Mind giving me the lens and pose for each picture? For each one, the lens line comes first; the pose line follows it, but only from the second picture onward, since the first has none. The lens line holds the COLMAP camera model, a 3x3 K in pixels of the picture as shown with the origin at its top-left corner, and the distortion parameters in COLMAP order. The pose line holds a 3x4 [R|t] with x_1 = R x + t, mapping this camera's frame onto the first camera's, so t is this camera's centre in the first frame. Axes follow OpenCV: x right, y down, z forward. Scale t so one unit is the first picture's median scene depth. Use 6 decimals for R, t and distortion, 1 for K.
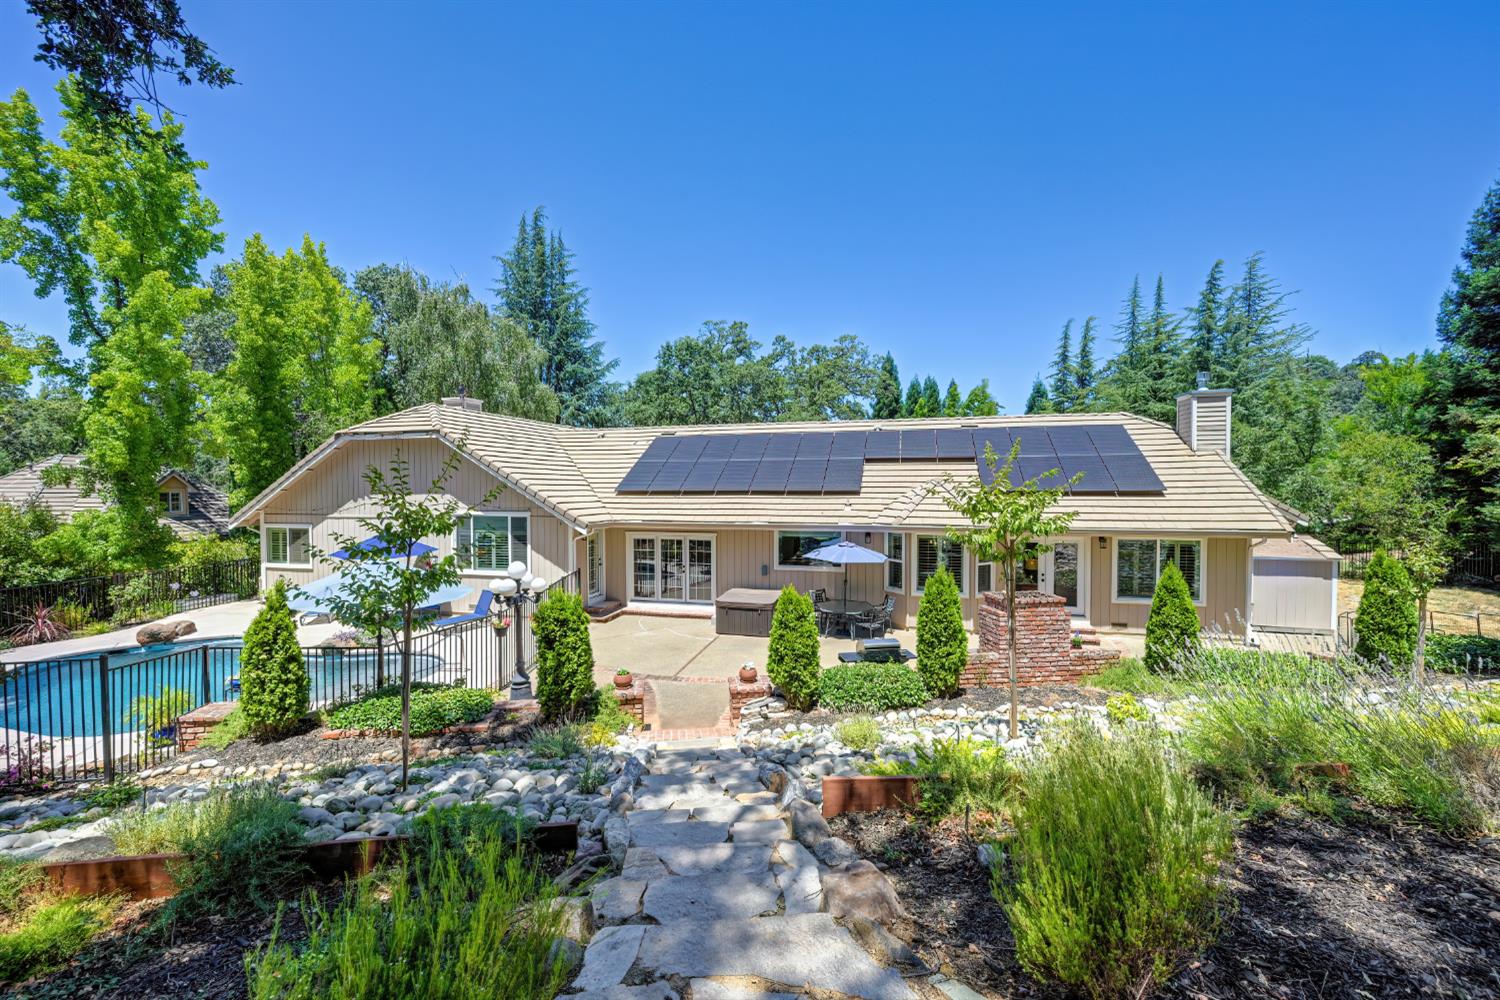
lens RADIAL K [[596.5, 0, 748.8], [0, 596.5, 499.5], [0, 0, 1]] dist [-0.000544, -0.000088]
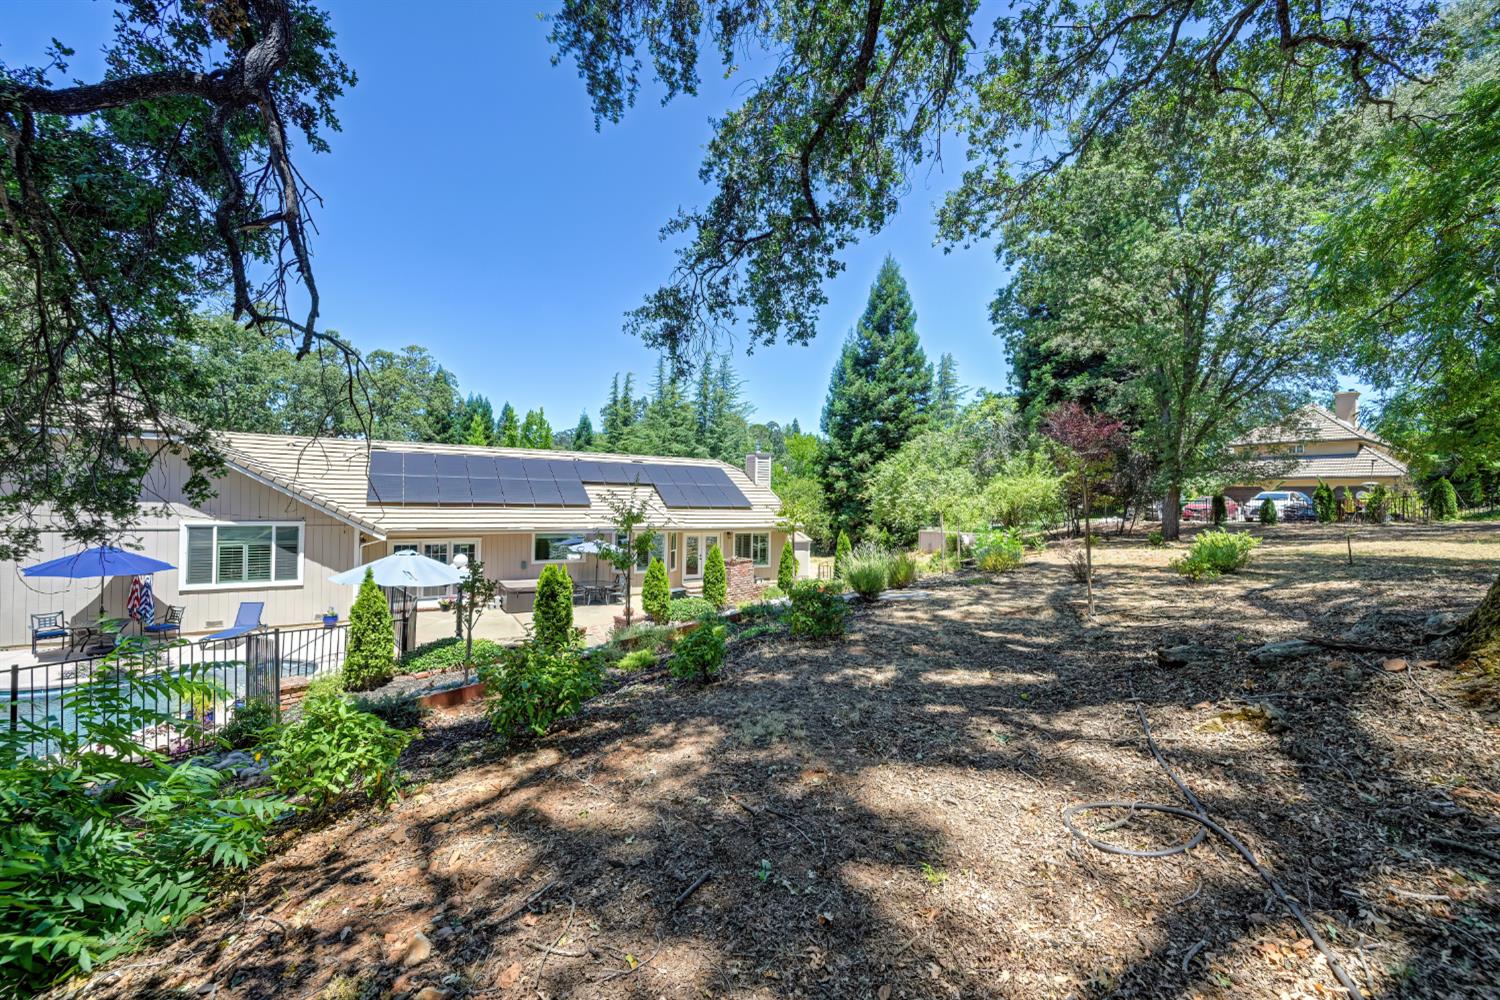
lens RADIAL K [[588.5, 0, 746.1], [0, 588.5, 499.1], [0, 0, 1]] dist [-0.000463, 0.000006]
pose [[0.703362, 0.019419, 0.710566, -0.487167], [-0.000198, 0.999632, -0.027122, 0.009182], [-0.710831, 0.018936, 0.703107, -0.219846]]
